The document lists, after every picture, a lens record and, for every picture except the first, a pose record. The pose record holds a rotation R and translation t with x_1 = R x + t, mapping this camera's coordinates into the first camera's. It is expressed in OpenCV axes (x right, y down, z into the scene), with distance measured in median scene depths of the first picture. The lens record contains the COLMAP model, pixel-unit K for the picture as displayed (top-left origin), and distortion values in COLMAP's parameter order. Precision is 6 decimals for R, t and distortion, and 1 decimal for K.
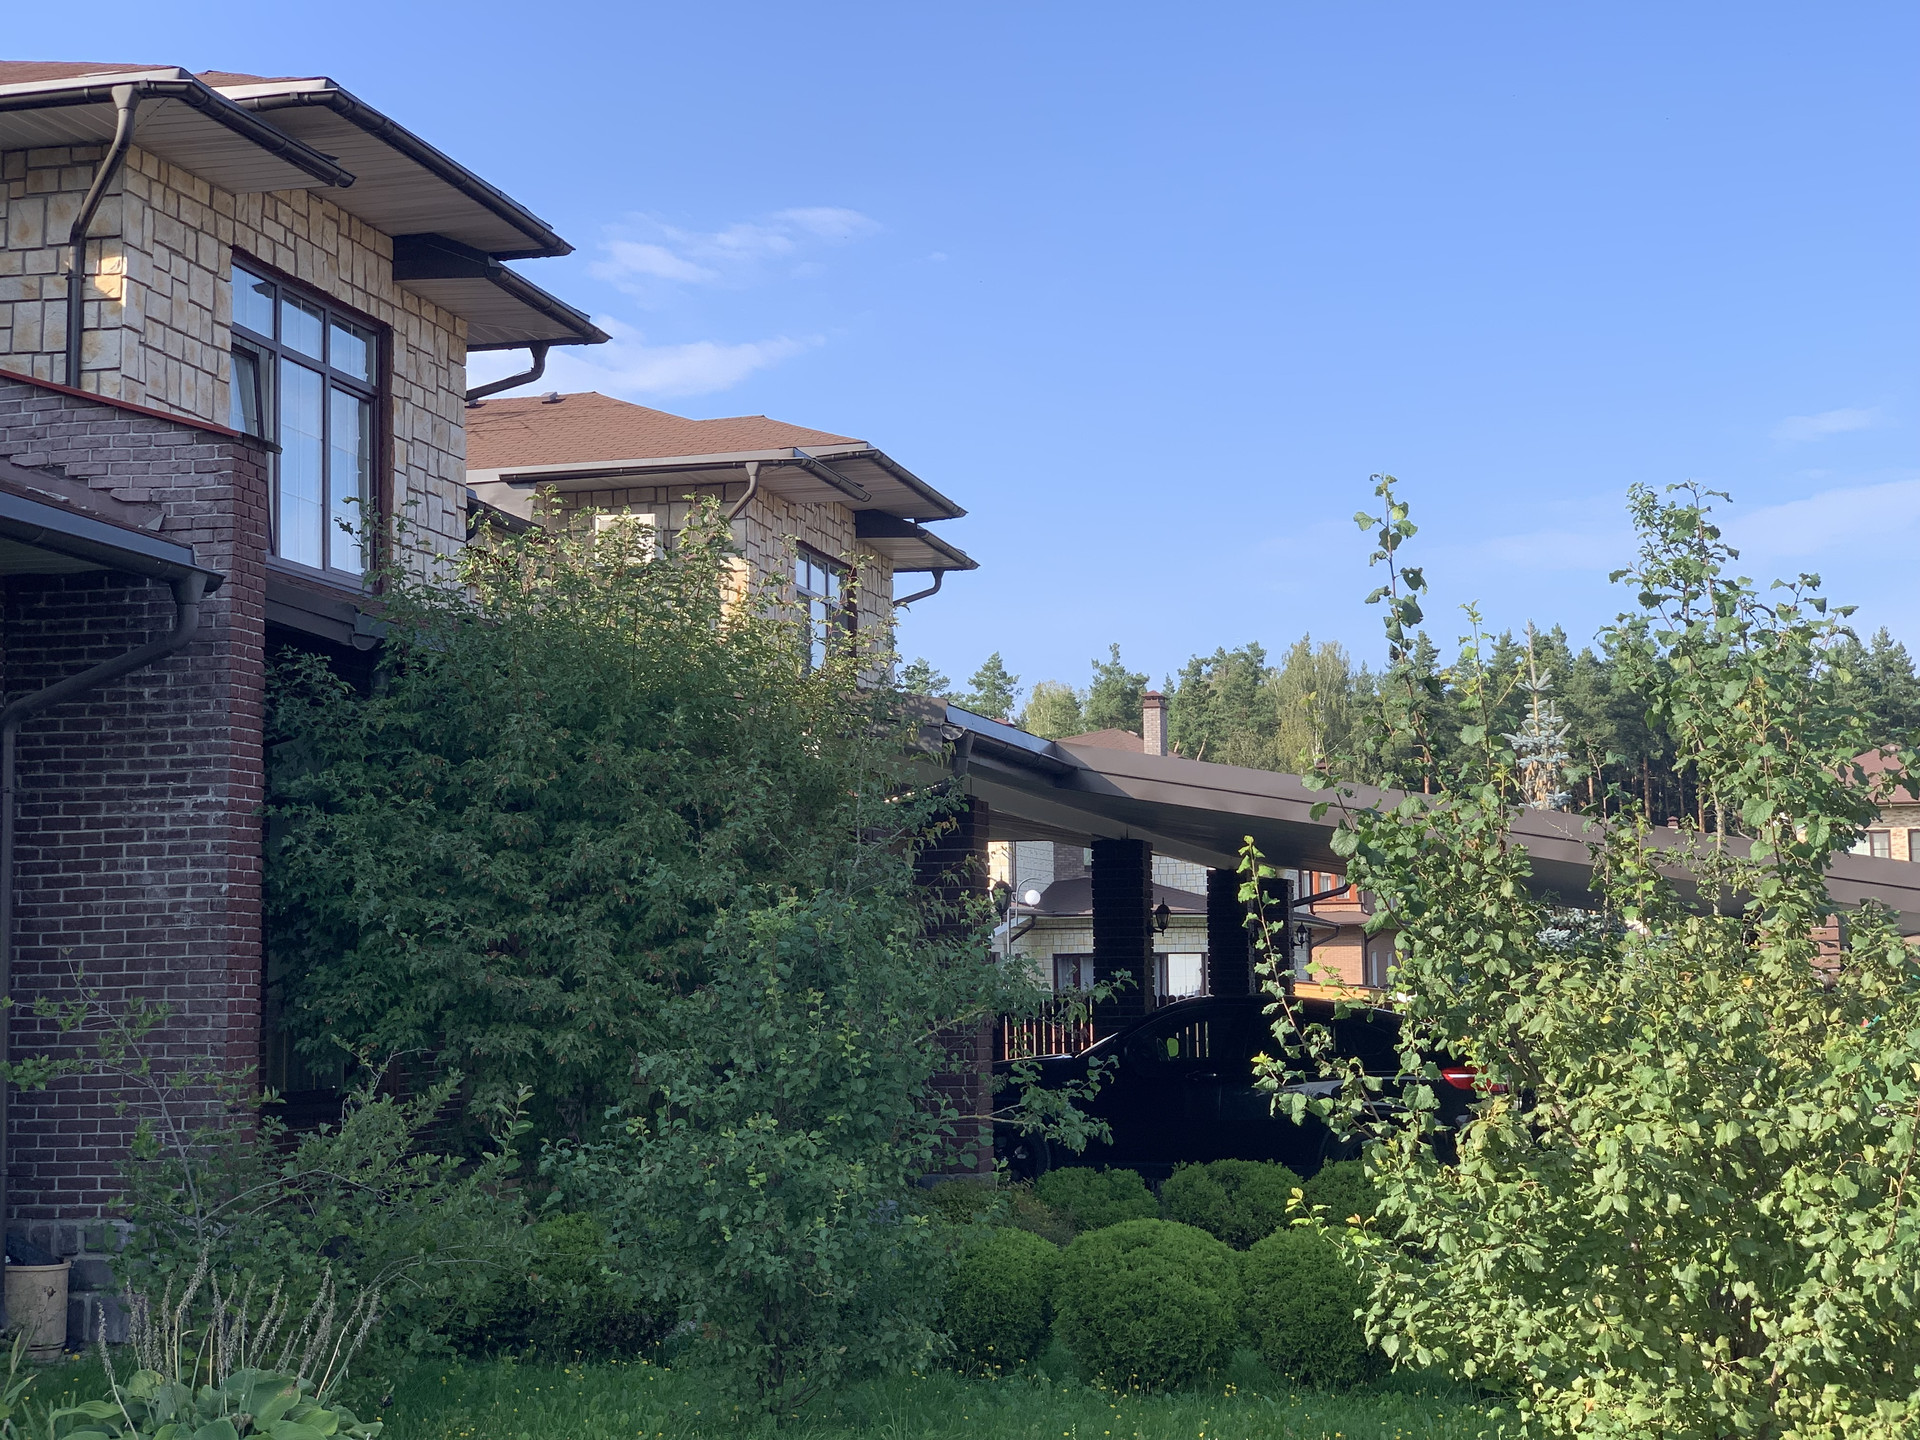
lens RADIAL K [[2924.3, 0, 928.6], [0, 2924.3, 717.0], [0, 0, 1]] dist [0.025790, 0.069742]
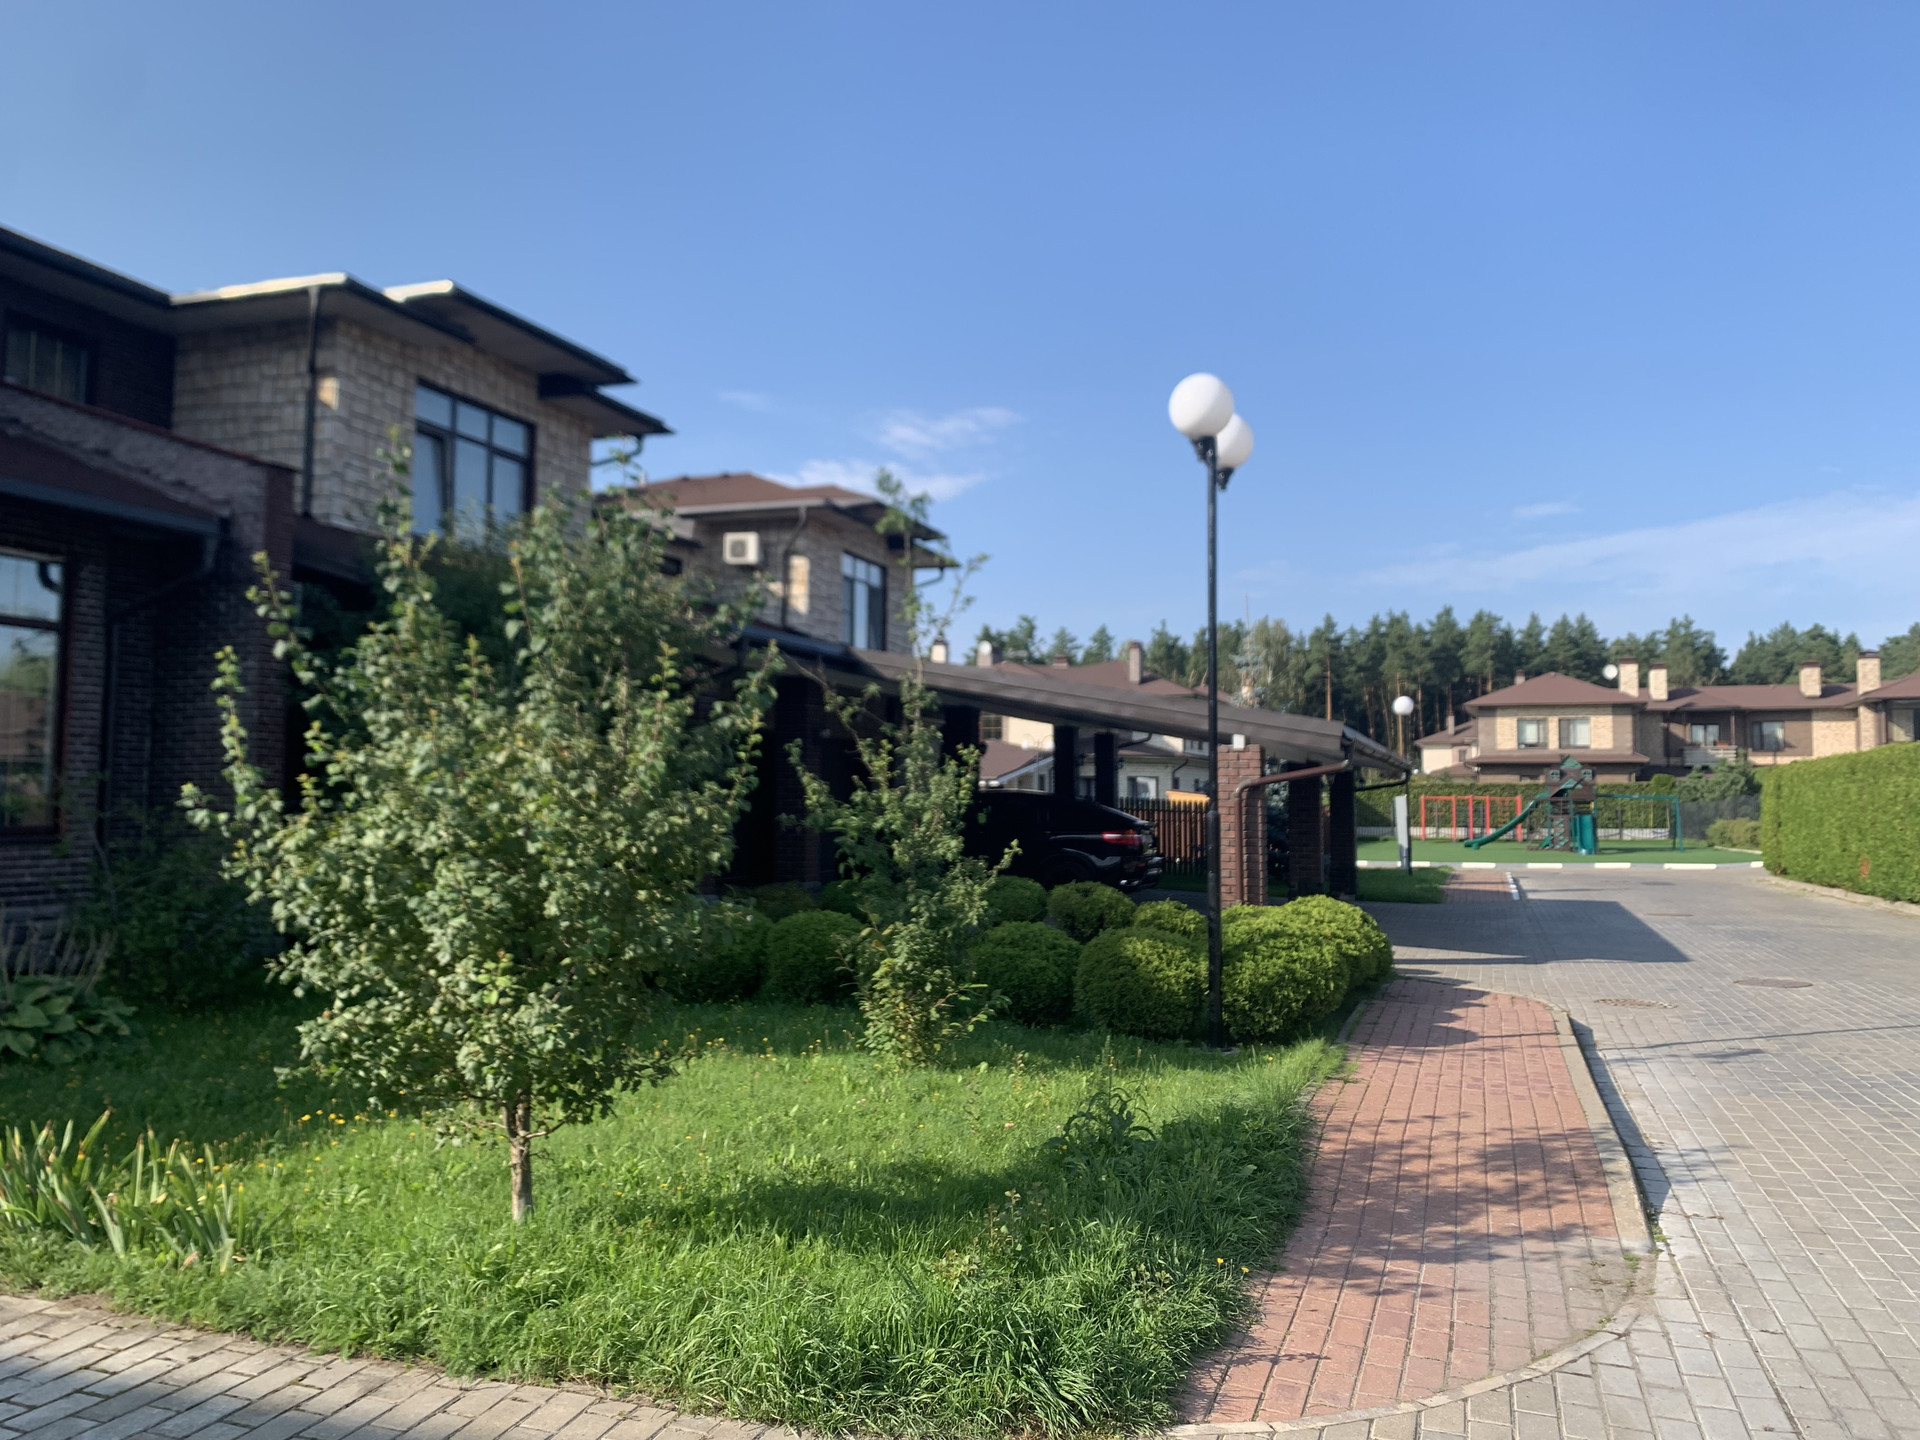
lens RADIAL K [[1509.5, 0, 947.7], [0, 1509.5, 718.4], [0, 0, 1]] dist [0.002419, -0.010977]
pose [[0.995431, 0.009351, -0.095022, 0.487230], [-0.005629, 0.999209, 0.039354, 0.039072], [0.095315, -0.038639, 0.994697, 0.201593]]
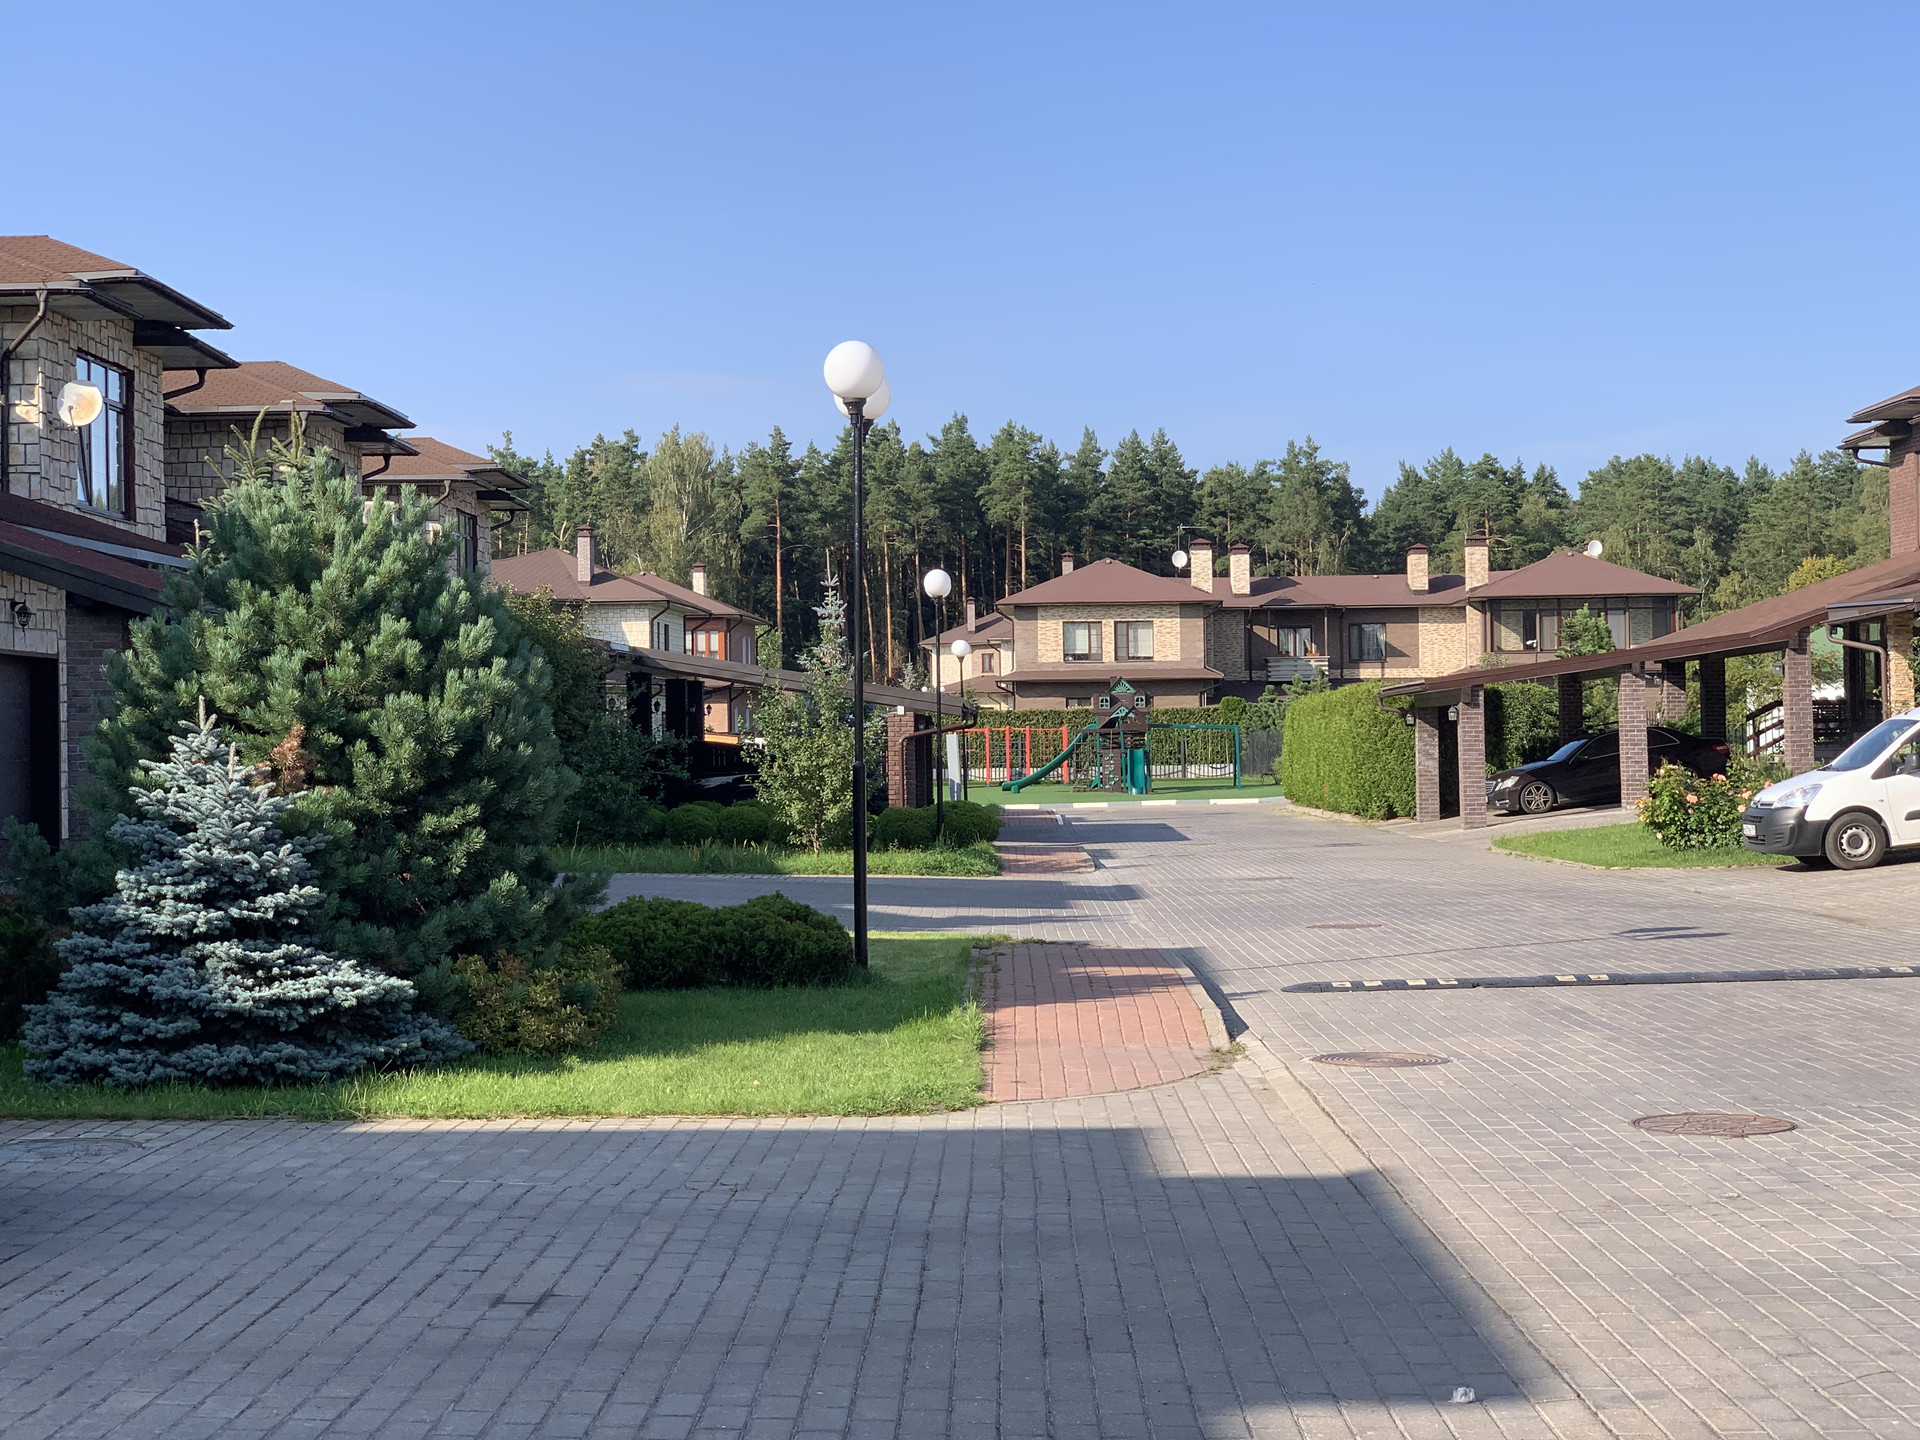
lens RADIAL K [[2940.4, 0, 963.1], [0, 2940.4, 756.4], [0, 0, 1]] dist [-0.144447, 2.801280]
pose [[0.973428, -0.003377, 0.228968, -0.687791], [-0.019615, 0.994987, 0.098064, -0.396174], [-0.228151, -0.099950, 0.968482, -4.124406]]
